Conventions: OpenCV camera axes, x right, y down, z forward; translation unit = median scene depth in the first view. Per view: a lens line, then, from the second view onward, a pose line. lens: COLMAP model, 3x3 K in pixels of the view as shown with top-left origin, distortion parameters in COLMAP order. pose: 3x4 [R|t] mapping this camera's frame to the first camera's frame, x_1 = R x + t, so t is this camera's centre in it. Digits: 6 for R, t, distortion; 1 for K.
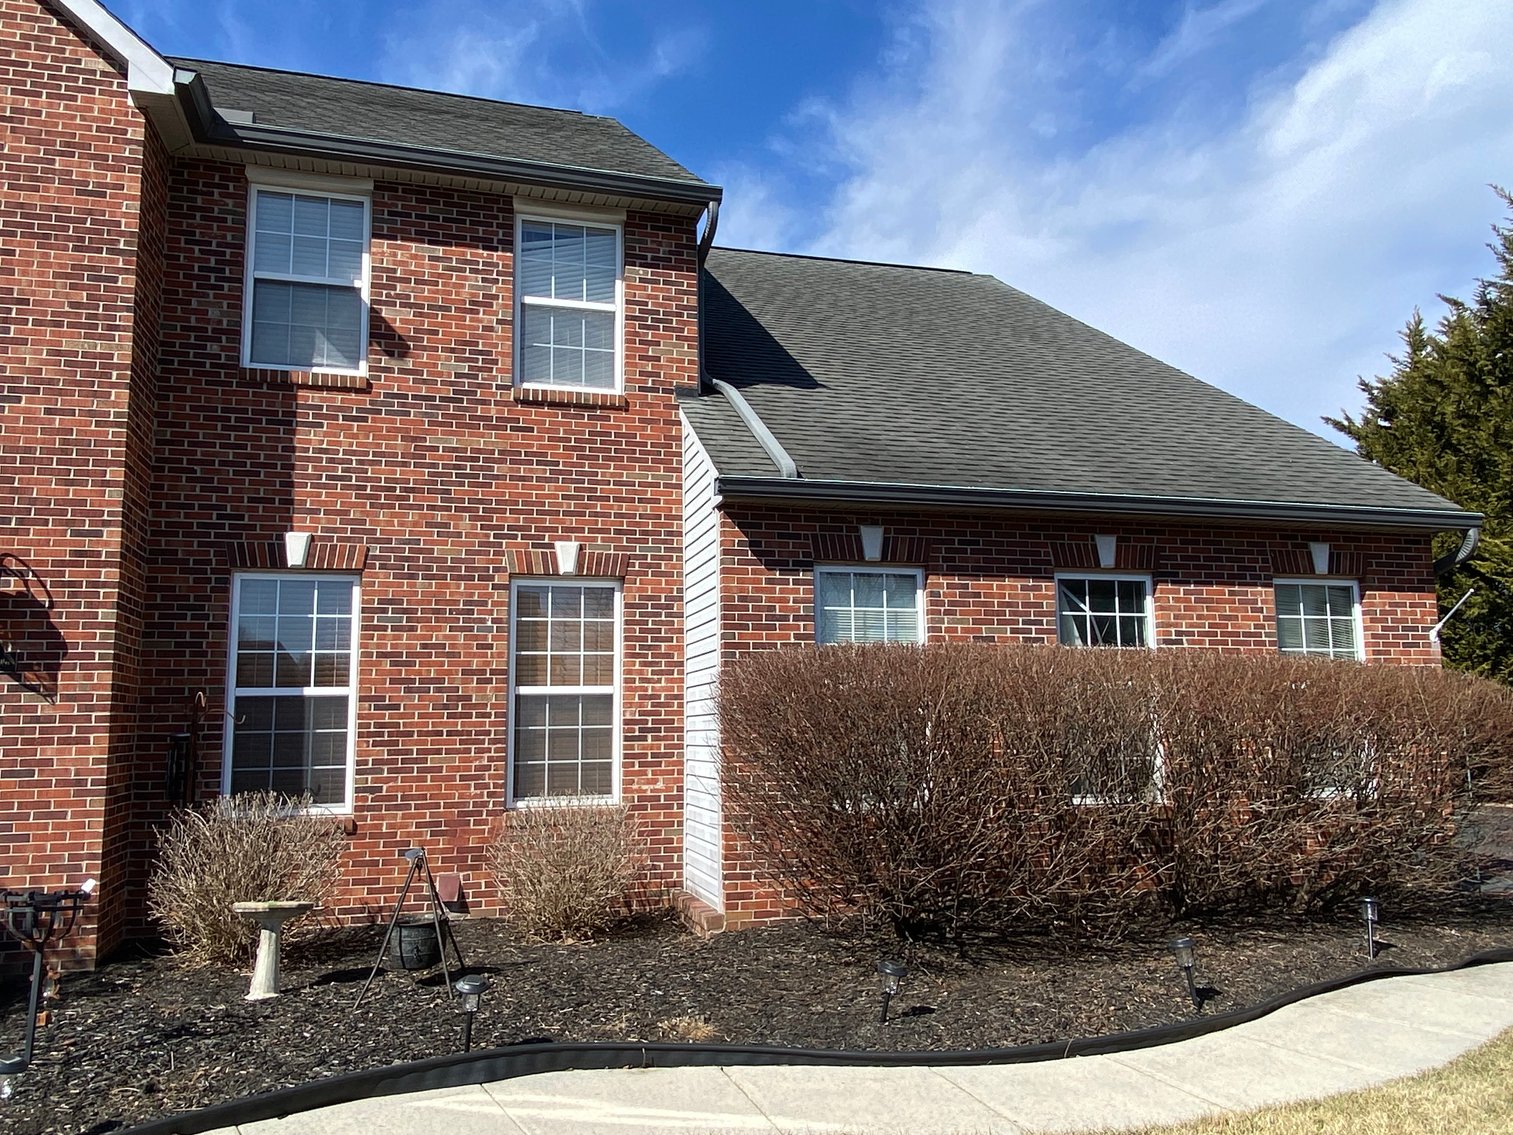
lens RADIAL K [[1128.8, 0, 749.7], [0, 1128.8, 578.5], [0, 0, 1]] dist [0.087915, -0.114830]
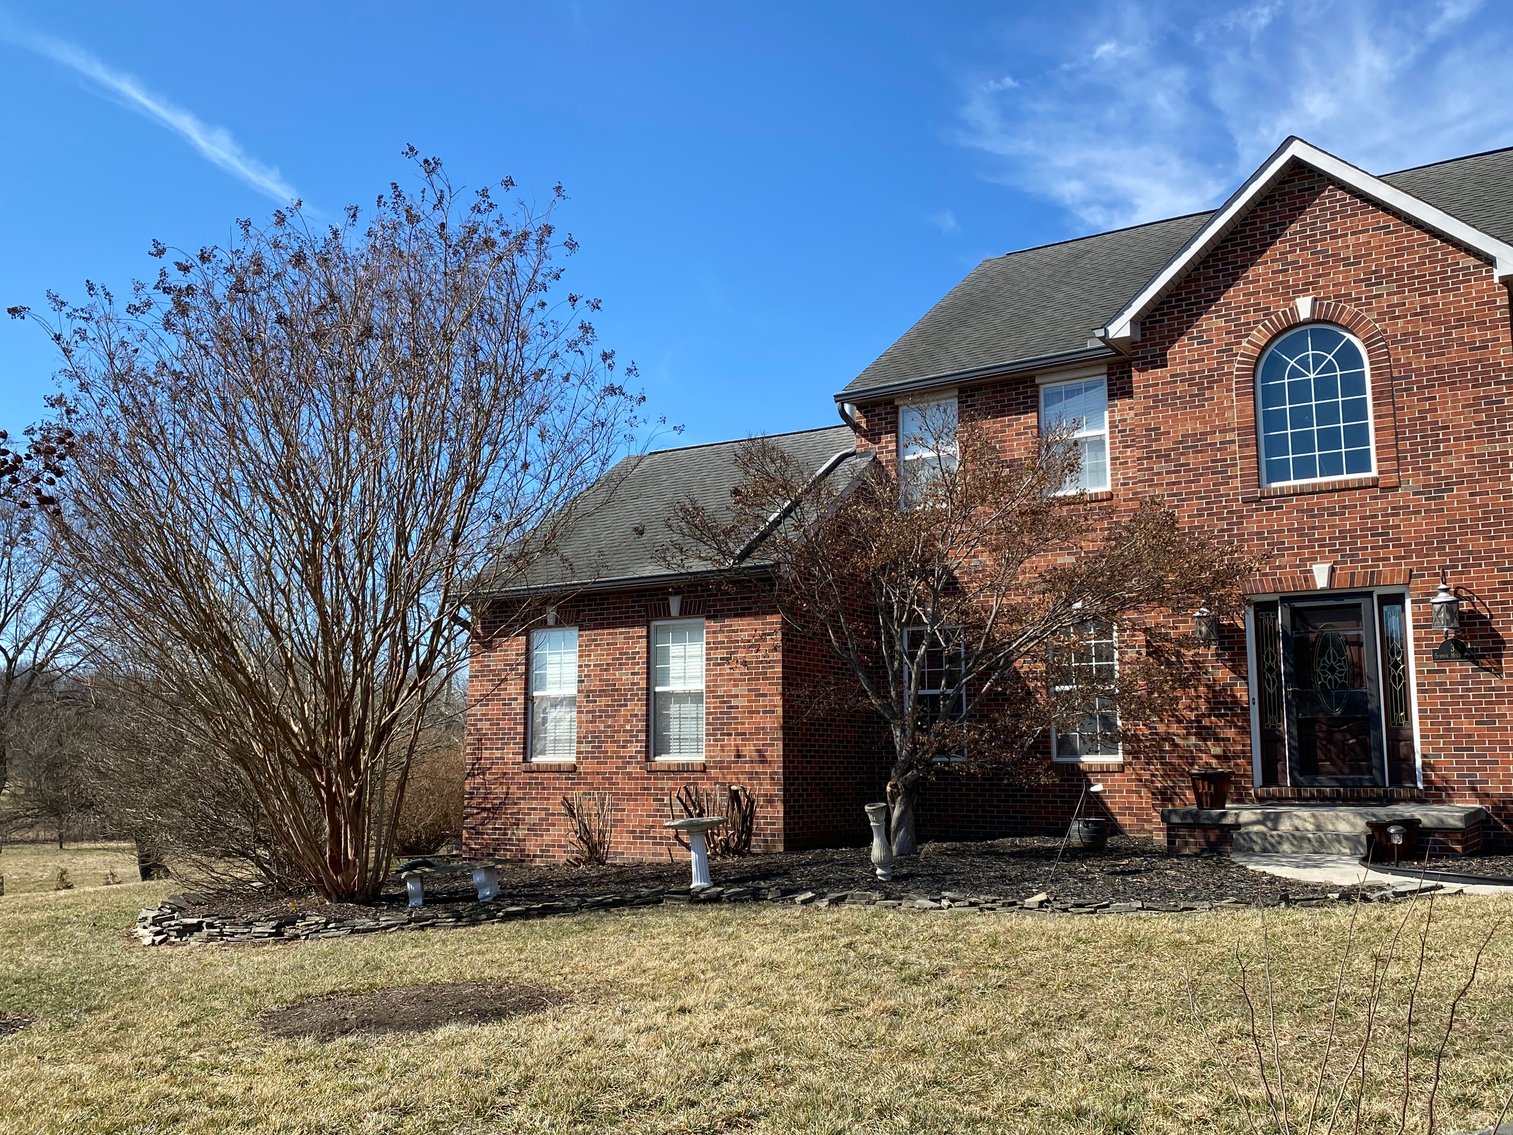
lens RADIAL K [[1403.3, 0, 737.9], [0, 1403.3, 569.8], [0, 0, 1]] dist [0.063302, -0.129525]
pose [[0.667857, -0.091192, -0.738682, 0.121799], [0.091932, 0.994973, -0.039715, -0.050633], [0.738590, -0.041384, 0.672883, -0.915111]]
